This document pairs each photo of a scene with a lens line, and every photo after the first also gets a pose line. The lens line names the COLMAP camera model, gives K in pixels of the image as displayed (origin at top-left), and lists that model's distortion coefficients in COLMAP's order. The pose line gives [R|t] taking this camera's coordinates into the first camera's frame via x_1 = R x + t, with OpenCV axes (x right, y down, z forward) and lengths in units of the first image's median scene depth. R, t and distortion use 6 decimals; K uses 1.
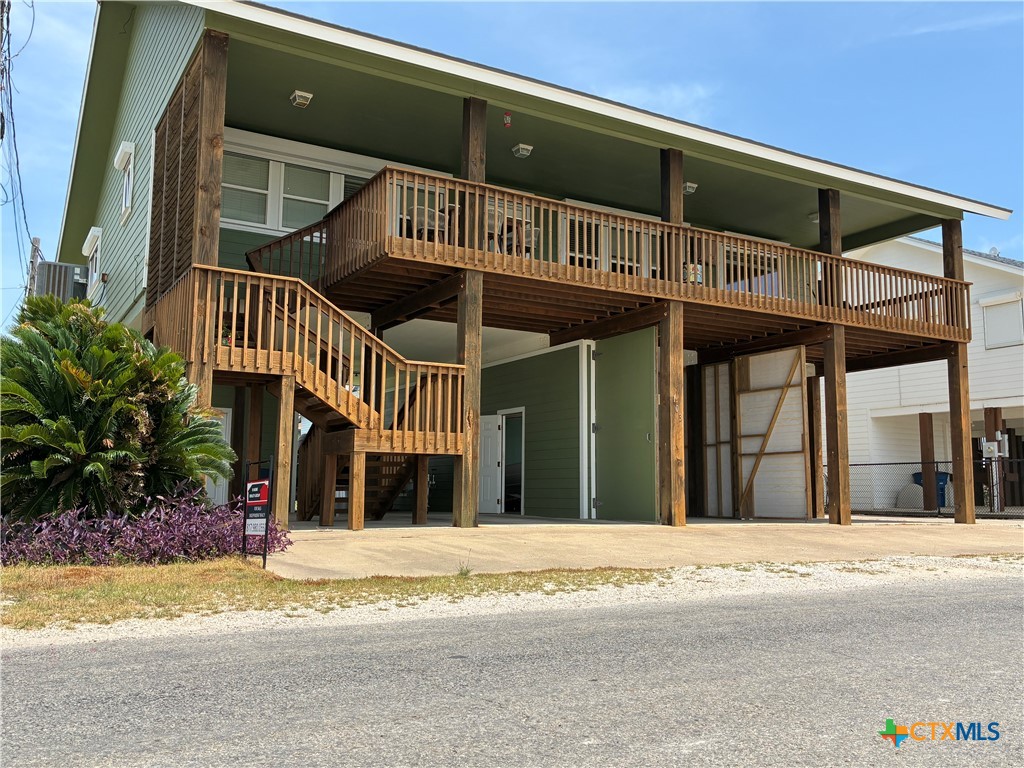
lens RADIAL K [[911.6, 0, 512.0], [0, 911.6, 384.0], [0, 0, 1]] dist [0.006496, 0.006215]
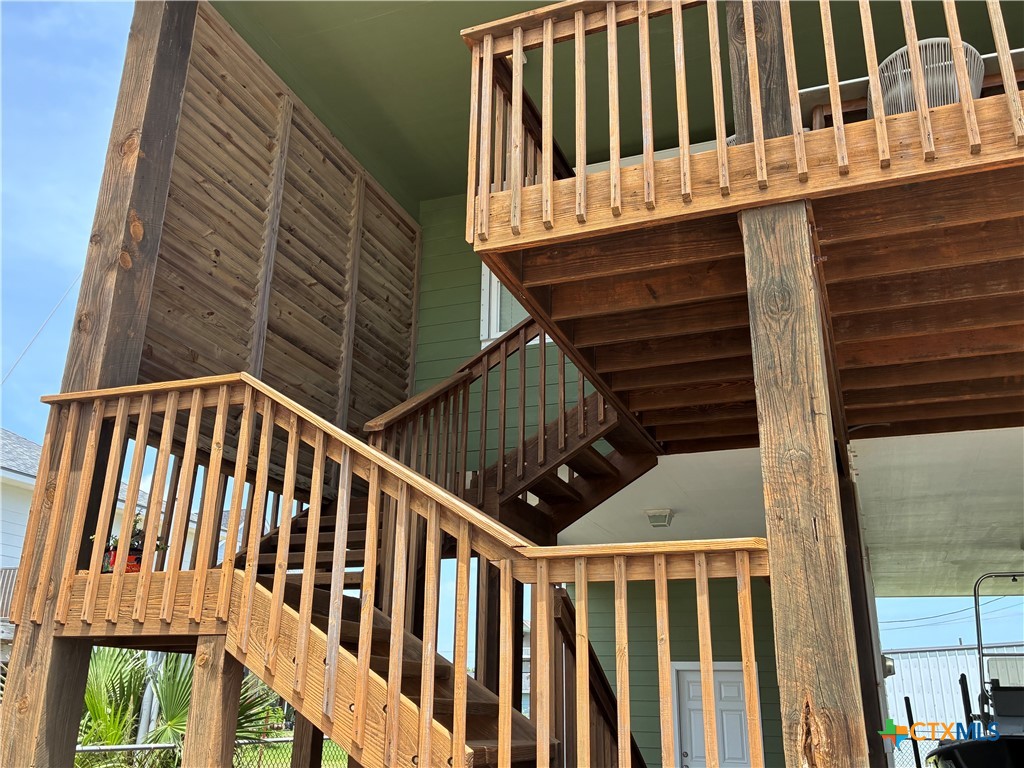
lens RADIAL K [[911.6, 0, 512.0], [0, 911.6, 384.0], [0, 0, 1]] dist [0.006496, 0.006215]
pose [[0.622504, -0.260678, -0.737927, 0.115756], [0.082916, 0.959558, -0.269023, 0.002142], [0.778212, 0.106282, 0.618943, 0.819190]]
